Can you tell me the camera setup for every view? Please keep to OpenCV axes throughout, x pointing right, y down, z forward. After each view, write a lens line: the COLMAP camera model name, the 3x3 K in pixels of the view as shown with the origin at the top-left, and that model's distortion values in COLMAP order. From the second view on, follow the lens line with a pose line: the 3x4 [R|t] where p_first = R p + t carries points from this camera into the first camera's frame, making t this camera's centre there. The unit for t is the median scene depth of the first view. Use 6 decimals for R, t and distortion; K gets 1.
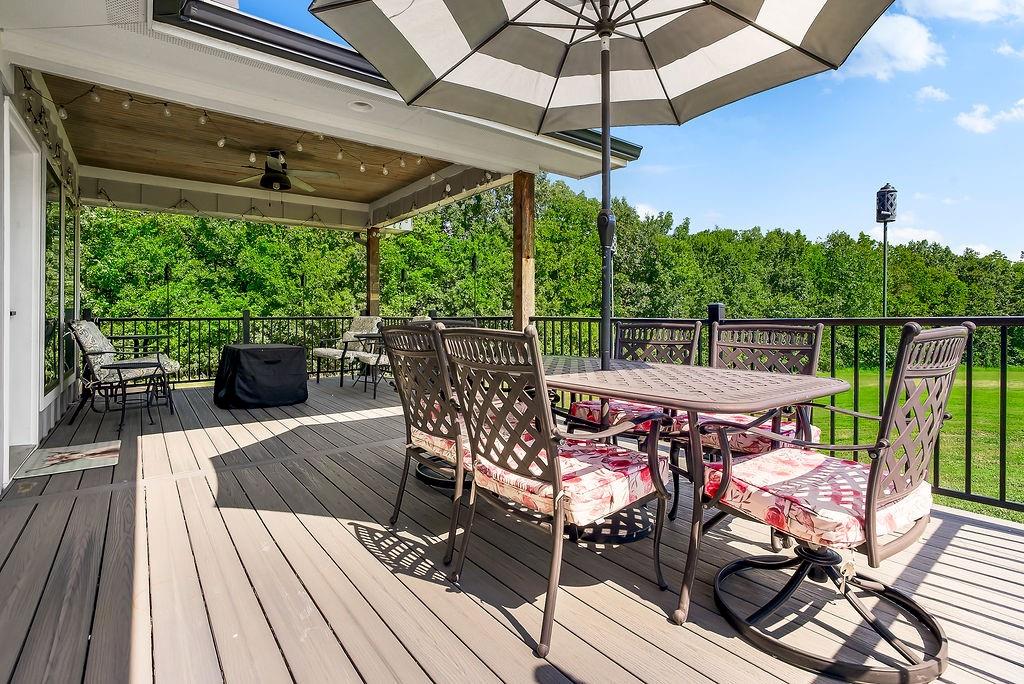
lens RADIAL K [[483.6, 0, 513.2], [0, 483.6, 312.2], [0, 0, 1]] dist [-0.051403, 0.033262]
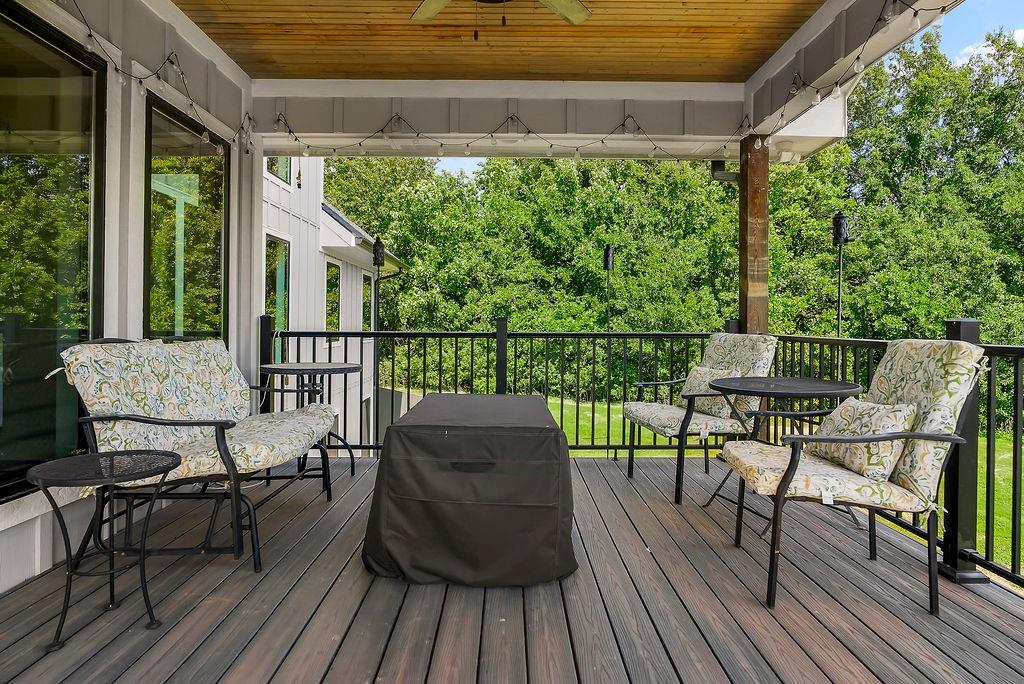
lens RADIAL K [[592.0, 0, 512.6], [0, 592.0, 319.0], [0, 0, 1]] dist [-0.027968, -0.000067]
pose [[0.794193, 0.004201, -0.607651, -0.045186], [-0.005299, 0.999986, -0.000012, -0.001235], [0.607643, 0.003229, 0.794204, 0.141838]]
